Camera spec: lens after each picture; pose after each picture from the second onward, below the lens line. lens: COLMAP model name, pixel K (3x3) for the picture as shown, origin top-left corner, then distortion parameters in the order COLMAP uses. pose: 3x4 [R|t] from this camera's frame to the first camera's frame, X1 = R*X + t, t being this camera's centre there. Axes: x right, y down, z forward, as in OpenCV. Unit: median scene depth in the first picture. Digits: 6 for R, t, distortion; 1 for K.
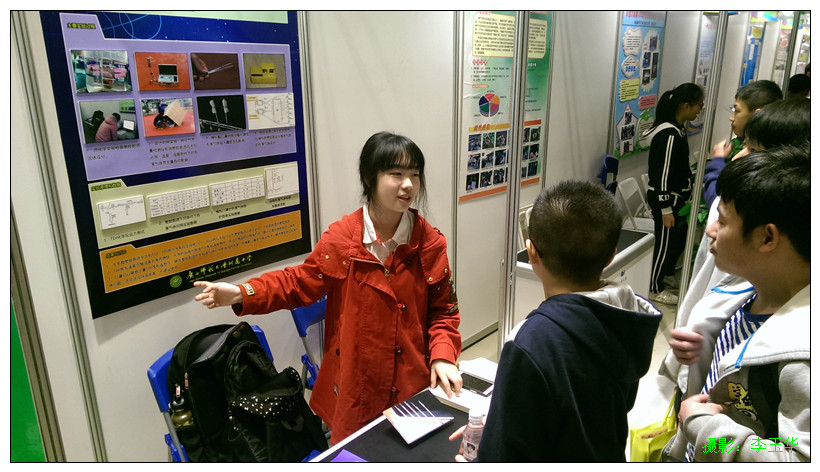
lens RADIAL K [[513.5, 0, 409.0], [0, 513.5, 240.2], [0, 0, 1]] dist [-0.063316, -0.006934]
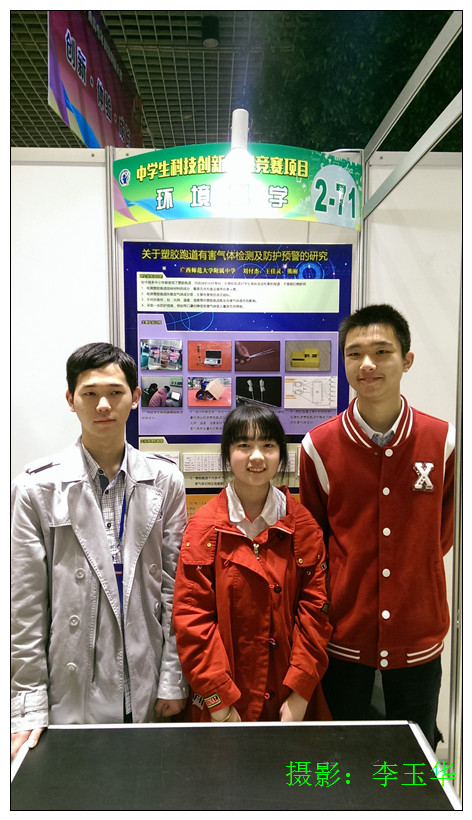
lens RADIAL K [[513.5, 0, 236.0], [0, 513.5, 402.3], [0, 0, 1]] dist [-0.063316, -0.006934]
pose [[0.705994, 0.034439, -0.707380, 0.454864], [-0.214326, 0.962371, -0.167053, -0.028367], [0.675009, 0.269548, 0.686809, 0.206842]]
